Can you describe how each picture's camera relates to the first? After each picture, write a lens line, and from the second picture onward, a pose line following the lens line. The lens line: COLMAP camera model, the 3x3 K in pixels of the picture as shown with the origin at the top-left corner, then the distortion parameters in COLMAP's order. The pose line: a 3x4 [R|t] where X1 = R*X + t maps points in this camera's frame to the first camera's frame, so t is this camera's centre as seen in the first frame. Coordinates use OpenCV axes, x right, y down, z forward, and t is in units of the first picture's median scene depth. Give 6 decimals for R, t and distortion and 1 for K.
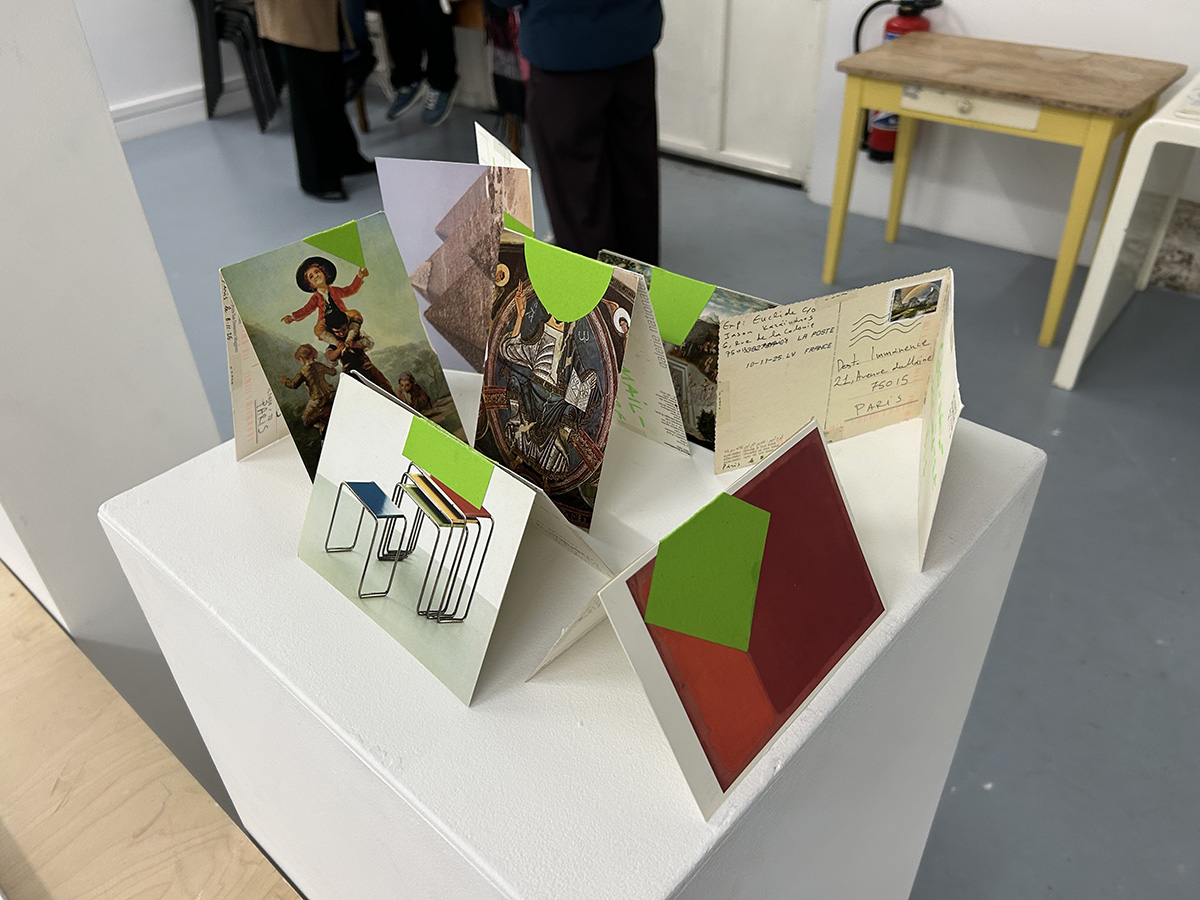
lens RADIAL K [[904.4, 0, 601.3], [0, 904.4, 456.0], [0, 0, 1]] dist [0.053054, -0.056935]
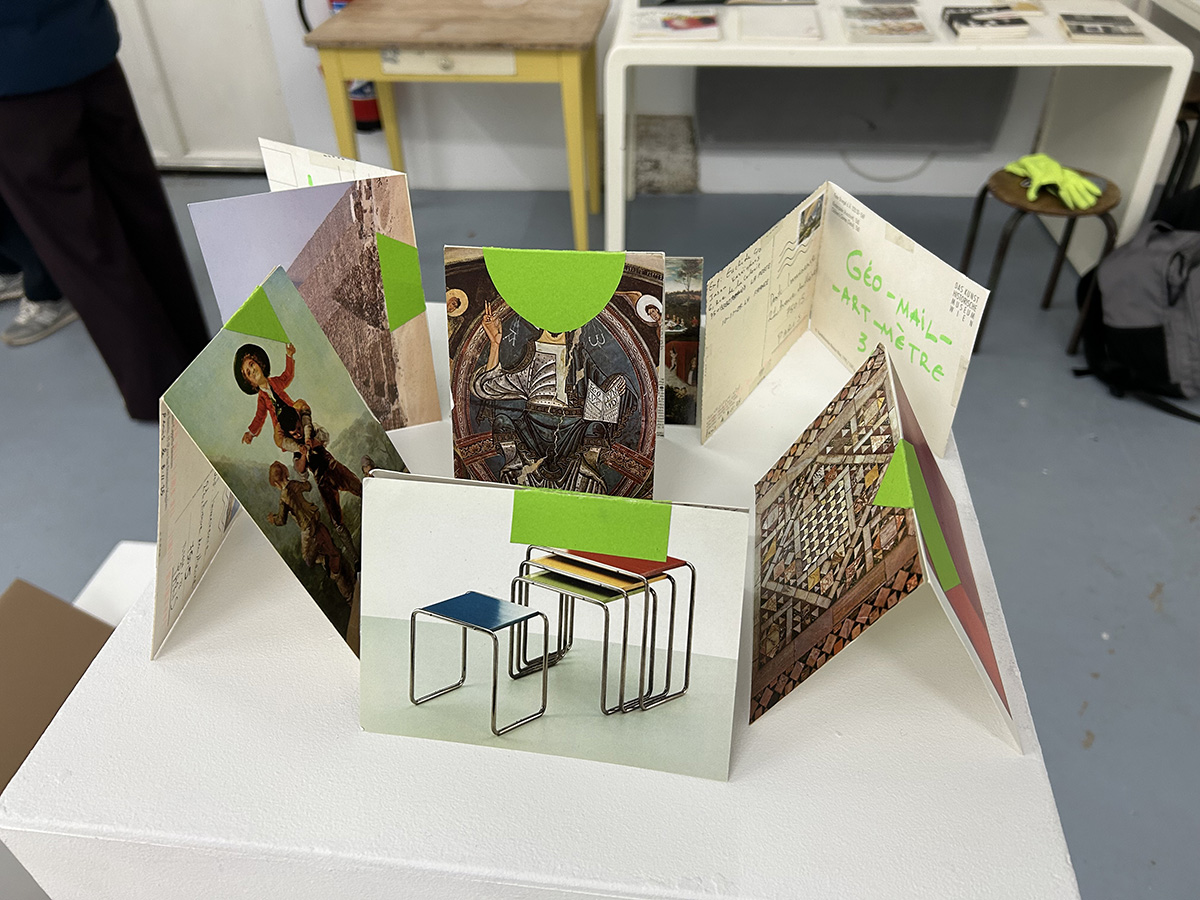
lens RADIAL K [[904.4, 0, 601.3], [0, 904.4, 456.0], [0, 0, 1]] dist [0.053054, -0.056935]
pose [[0.824038, -0.347291, 0.447605, -0.424633], [0.336414, 0.935658, 0.106628, -0.114829], [-0.455836, 0.062715, 0.887851, 0.223706]]
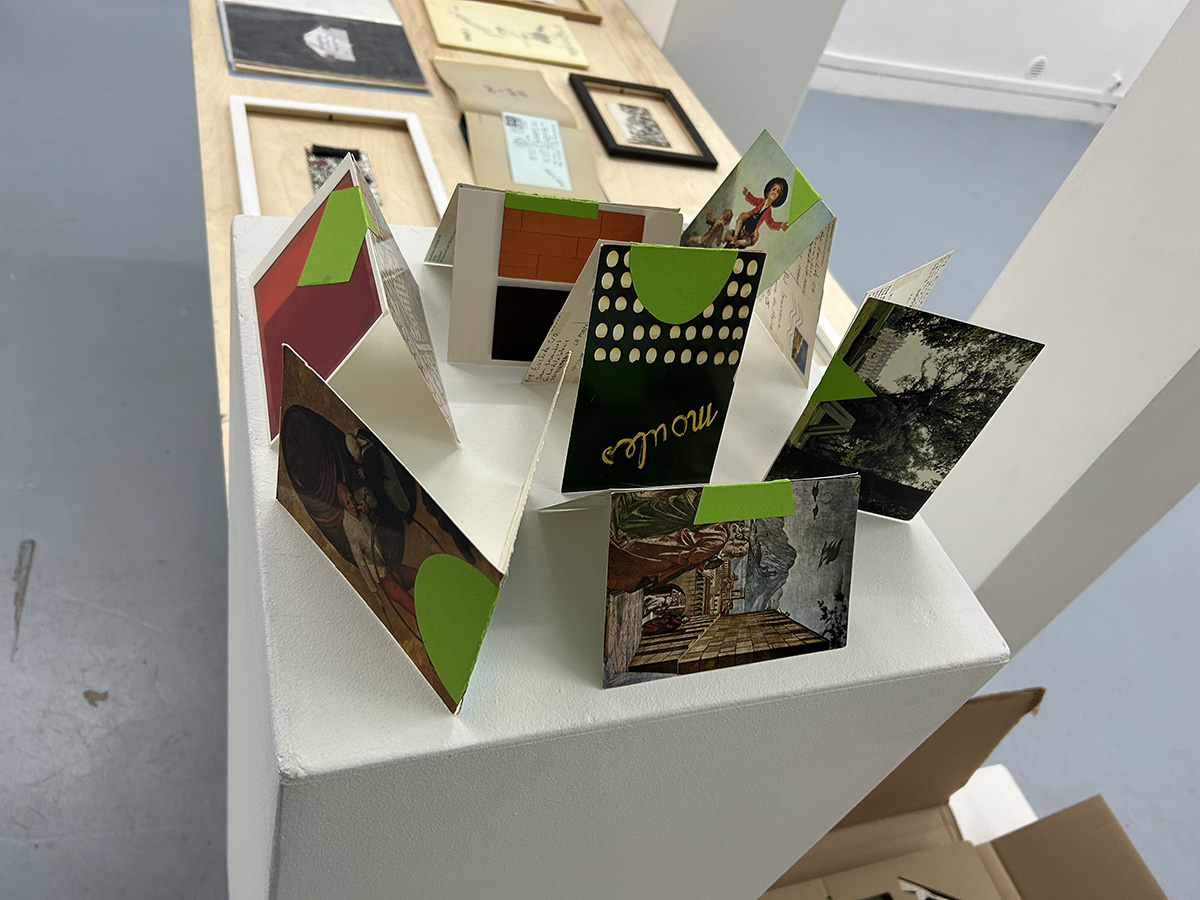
lens RADIAL K [[904.4, 0, 601.3], [0, 904.4, 456.0], [0, 0, 1]] dist [0.053054, -0.056935]
pose [[-0.491231, 0.537097, -0.685725, 0.779887], [-0.701130, 0.223299, 0.677166, -0.749471], [0.516826, 0.813427, 0.266884, 0.827885]]
